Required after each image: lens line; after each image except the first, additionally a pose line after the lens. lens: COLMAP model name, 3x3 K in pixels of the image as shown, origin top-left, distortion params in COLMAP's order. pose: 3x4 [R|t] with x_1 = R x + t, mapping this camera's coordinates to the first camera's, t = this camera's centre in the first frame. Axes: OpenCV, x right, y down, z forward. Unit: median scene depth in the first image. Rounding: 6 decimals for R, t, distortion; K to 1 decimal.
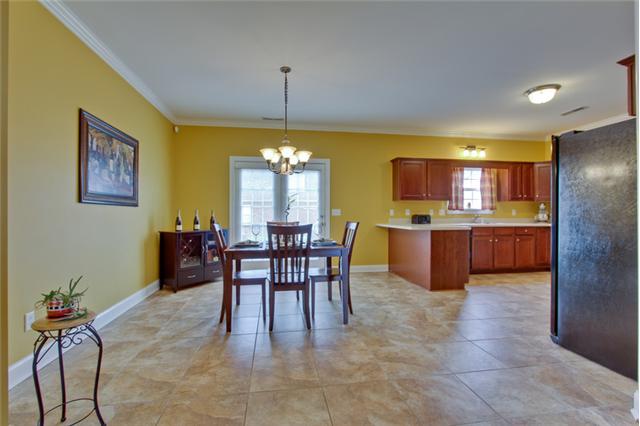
lens RADIAL K [[295.9, 0, 320.0], [0, 295.9, 213.0], [0, 0, 1]] dist [-0.007990, -0.000507]
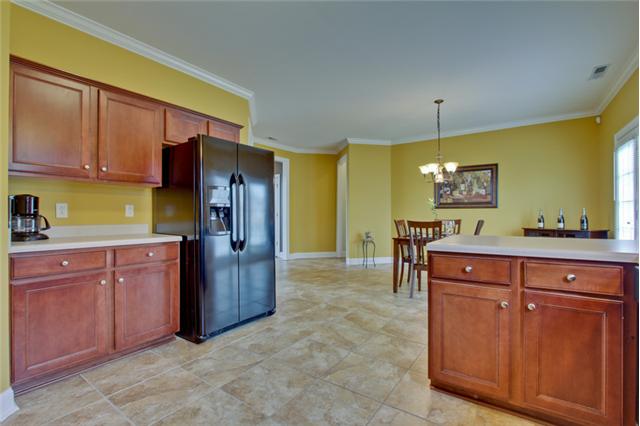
lens RADIAL K [[295.9, 0, 320.0], [0, 295.9, 213.0], [0, 0, 1]] dist [-0.007990, -0.000507]
pose [[-0.698217, 0.000551, -0.715886, 0.719817], [0.006350, 0.999965, -0.005424, 0.004326], [0.715858, -0.008333, -0.698196, 0.936660]]
